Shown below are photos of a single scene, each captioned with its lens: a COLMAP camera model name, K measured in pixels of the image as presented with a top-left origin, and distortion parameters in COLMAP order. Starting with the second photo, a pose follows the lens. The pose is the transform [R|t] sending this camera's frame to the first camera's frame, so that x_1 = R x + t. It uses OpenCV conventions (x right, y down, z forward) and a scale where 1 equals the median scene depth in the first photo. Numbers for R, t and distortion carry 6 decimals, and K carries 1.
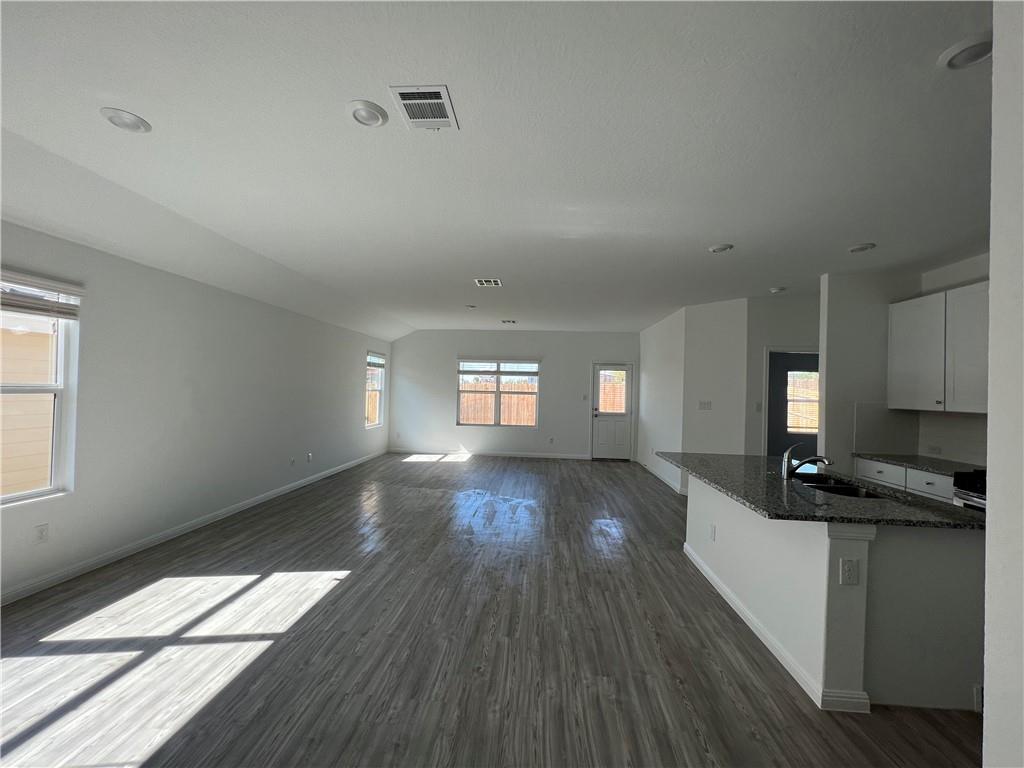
lens RADIAL K [[411.9, 0, 511.1], [0, 411.9, 385.0], [0, 0, 1]] dist [0.001696, -0.000461]
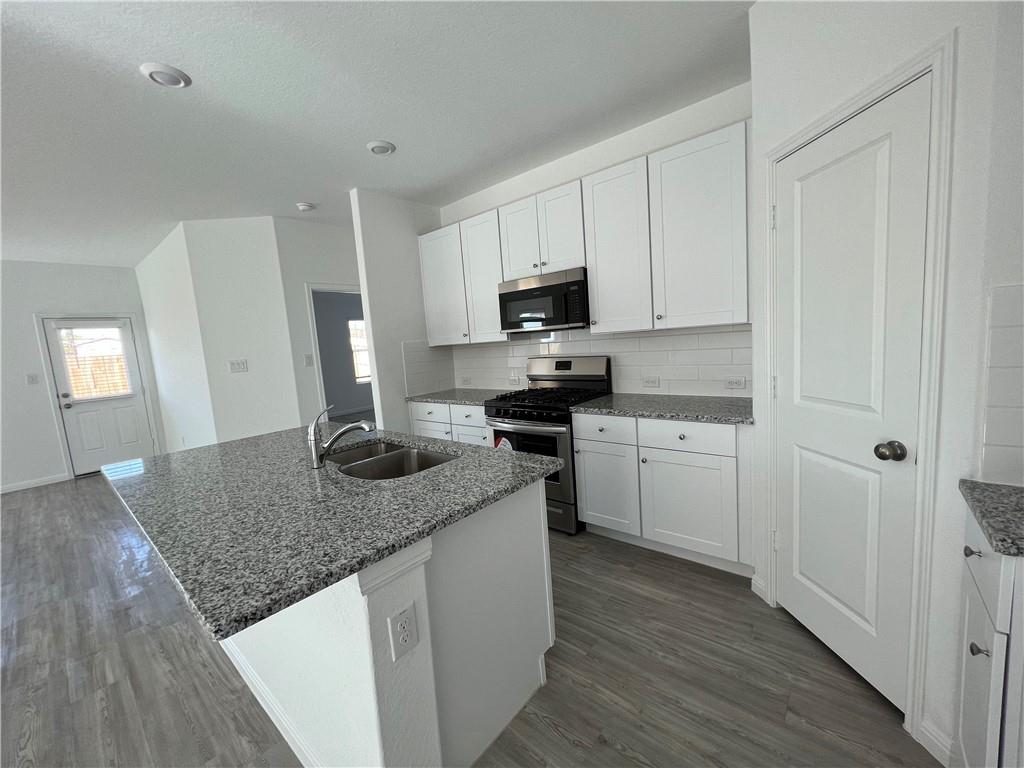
lens RADIAL K [[411.9, 0, 512.1], [0, 411.9, 385.9], [0, 0, 1]] dist [0.001696, -0.000461]
pose [[0.589034, -0.160979, 0.791912, 0.261059], [0.080882, 0.986781, 0.140430, 0.030524], [-0.804051, -0.018666, 0.594268, 0.280580]]
